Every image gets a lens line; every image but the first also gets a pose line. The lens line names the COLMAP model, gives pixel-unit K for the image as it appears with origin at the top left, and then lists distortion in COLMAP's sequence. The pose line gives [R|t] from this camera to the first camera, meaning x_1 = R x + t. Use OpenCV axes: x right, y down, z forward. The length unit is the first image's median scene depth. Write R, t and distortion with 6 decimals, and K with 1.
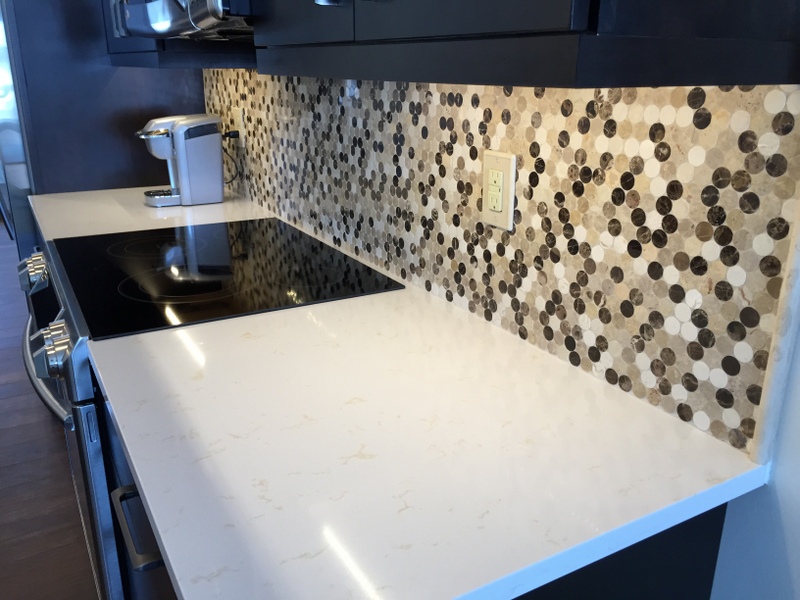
lens RADIAL K [[686.8, 0, 404.8], [0, 686.8, 305.3], [0, 0, 1]] dist [0.078689, -0.094508]
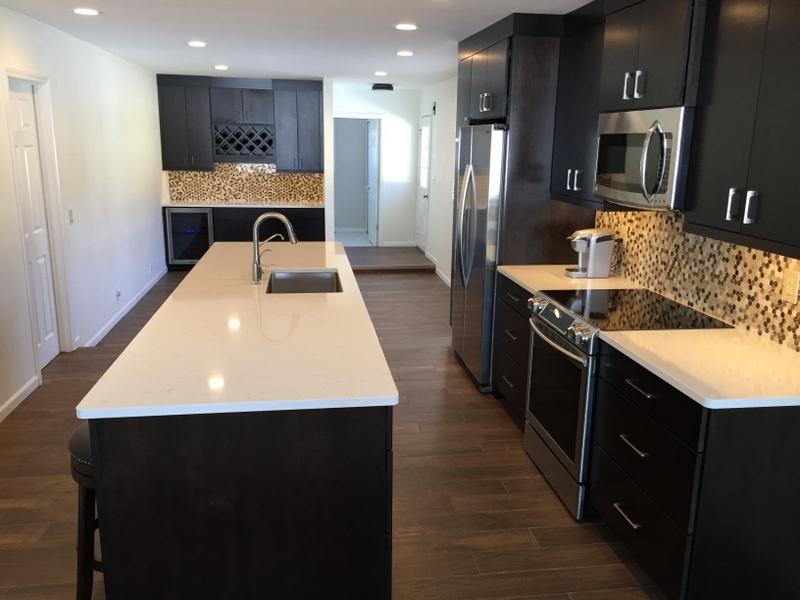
lens RADIAL K [[686.8, 0, 400.5], [0, 686.8, 304.6], [0, 0, 1]] dist [0.078689, -0.094508]
pose [[0.928832, 0.095438, -0.357999, -0.213128], [-0.130870, 0.988480, -0.076025, 0.217907], [0.346619, 0.117466, 0.930622, -1.456208]]
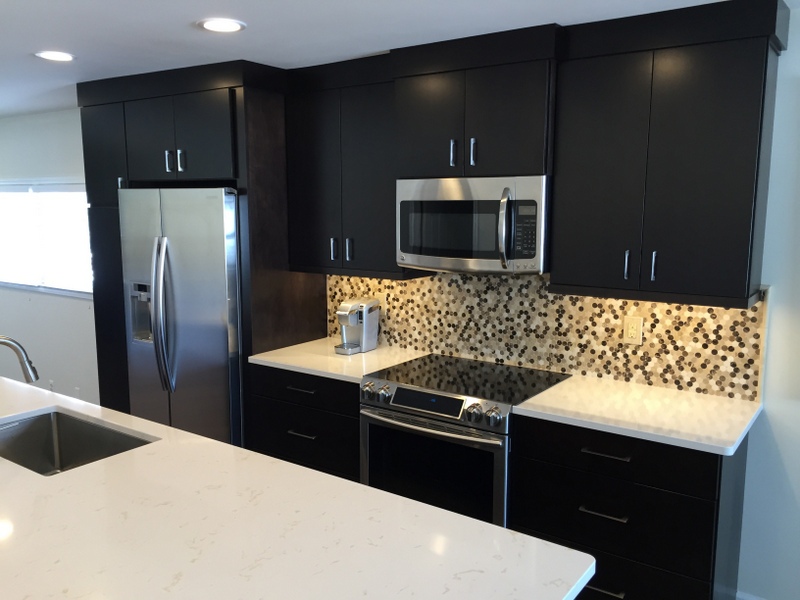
lens RADIAL K [[686.8, 0, 402.9], [0, 686.8, 303.9], [0, 0, 1]] dist [0.078689, -0.094508]
pose [[0.908120, -0.067122, 0.413295, -1.581162], [0.141352, 0.978266, -0.151710, 0.010898], [-0.394129, 0.196191, 0.897870, -0.952328]]
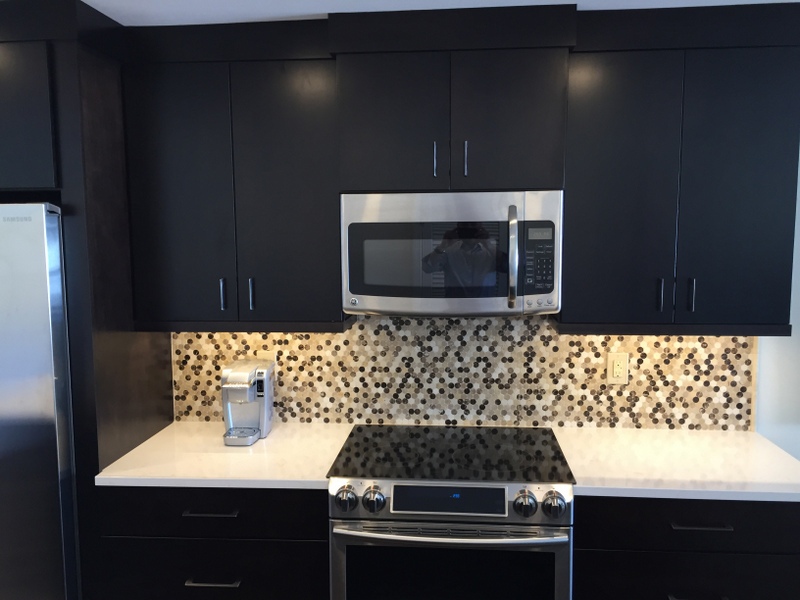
lens RADIAL K [[686.8, 0, 403.8], [0, 686.8, 303.3], [0, 0, 1]] dist [0.078689, -0.094508]
pose [[0.567979, -0.095126, 0.817528, -1.951693], [0.279054, 0.956720, -0.082551, -0.348043], [-0.774293, 0.275022, 0.569942, 0.147279]]
